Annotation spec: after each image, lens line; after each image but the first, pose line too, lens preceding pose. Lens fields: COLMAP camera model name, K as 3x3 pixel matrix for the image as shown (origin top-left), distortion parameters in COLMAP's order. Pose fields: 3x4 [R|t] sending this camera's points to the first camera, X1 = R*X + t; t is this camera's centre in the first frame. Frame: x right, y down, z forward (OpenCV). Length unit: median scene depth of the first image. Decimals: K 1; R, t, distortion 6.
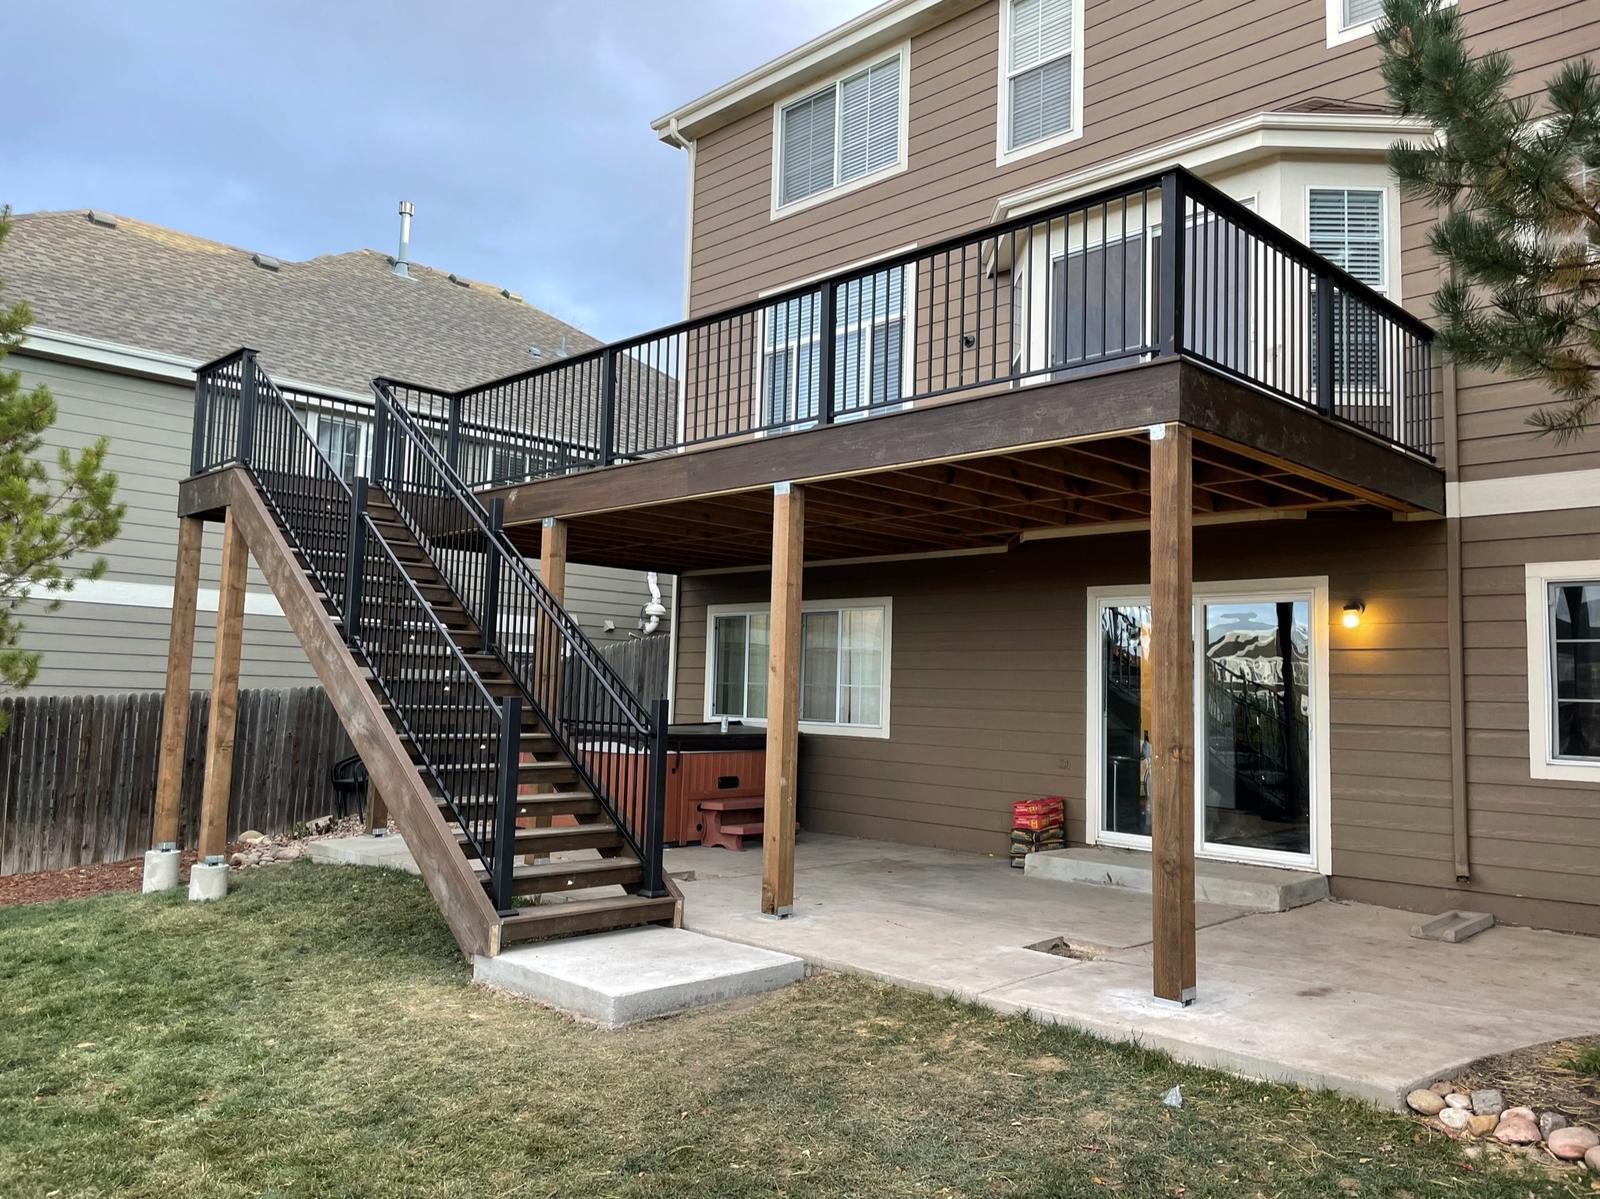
lens RADIAL K [[1222.9, 0, 799.6], [0, 1222.9, 603.8], [0, 0, 1]] dist [0.005817, -0.002825]
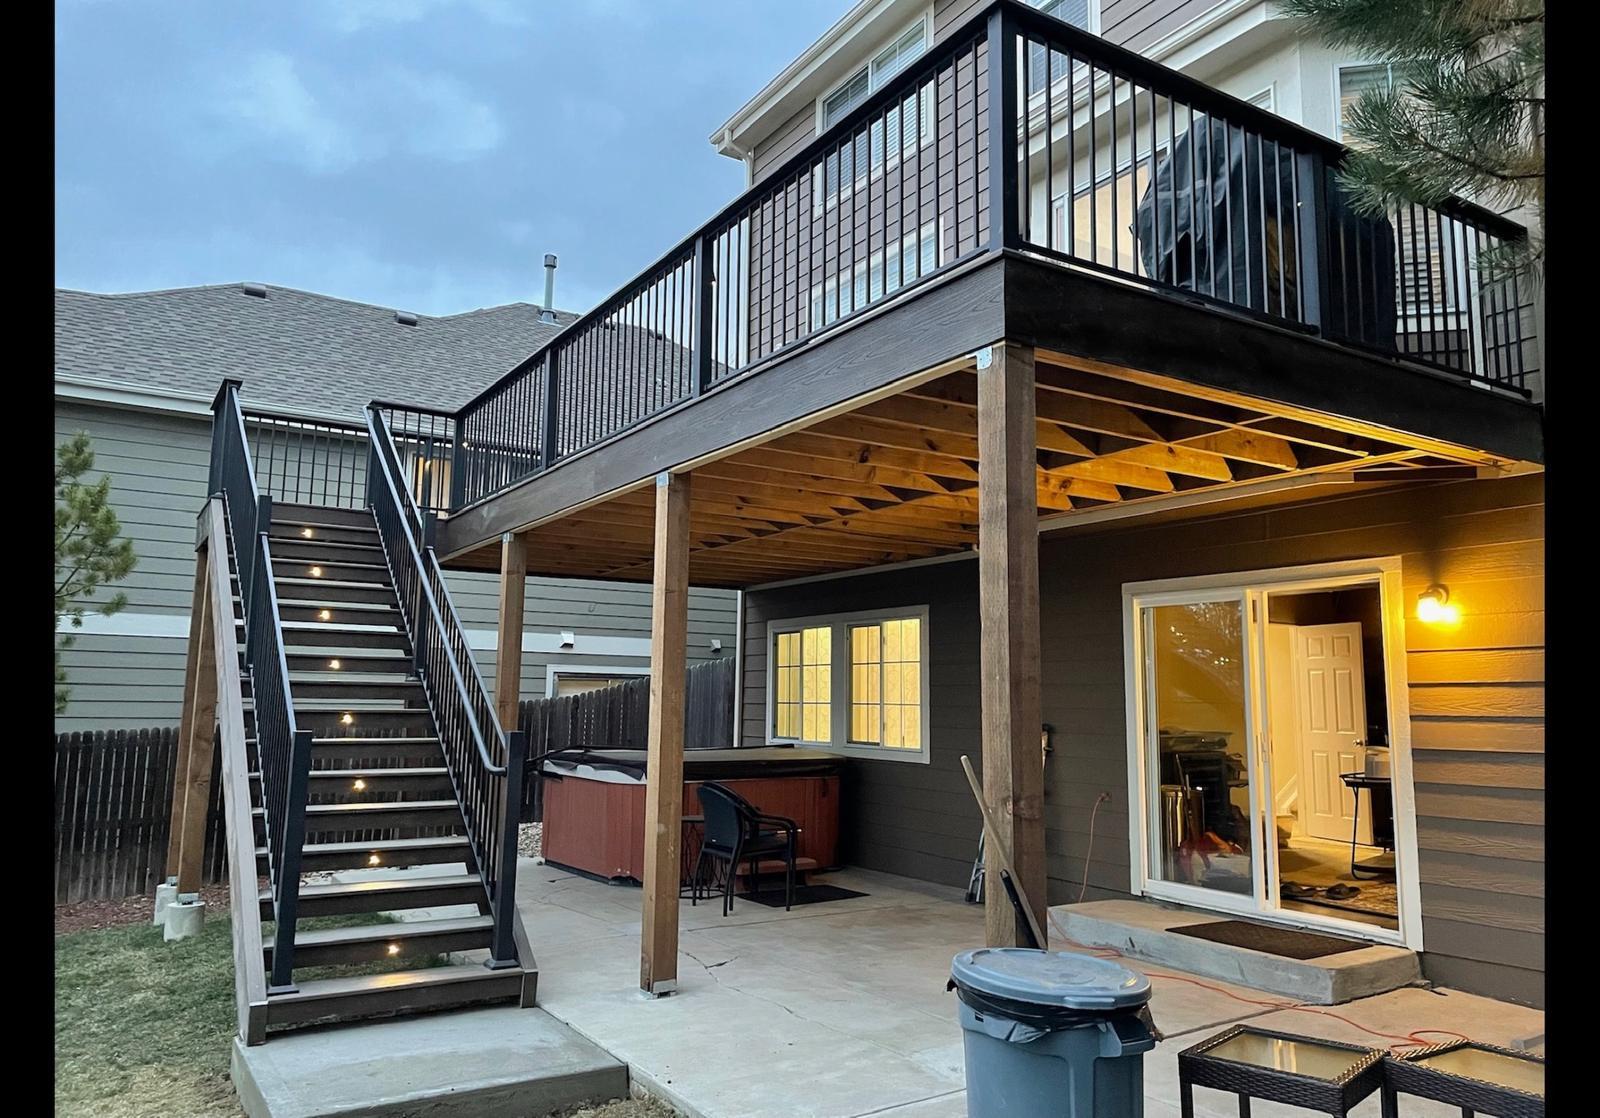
lens RADIAL K [[1131.7, 0, 800.8], [0, 1131.7, 550.2], [0, 0, 1]] dist [0.009055, -0.001500]
pose [[0.977039, -0.045934, -0.208049, 0.189020], [0.032371, 0.997151, -0.068134, 0.009744], [0.210586, 0.059834, 0.975742, 0.195656]]
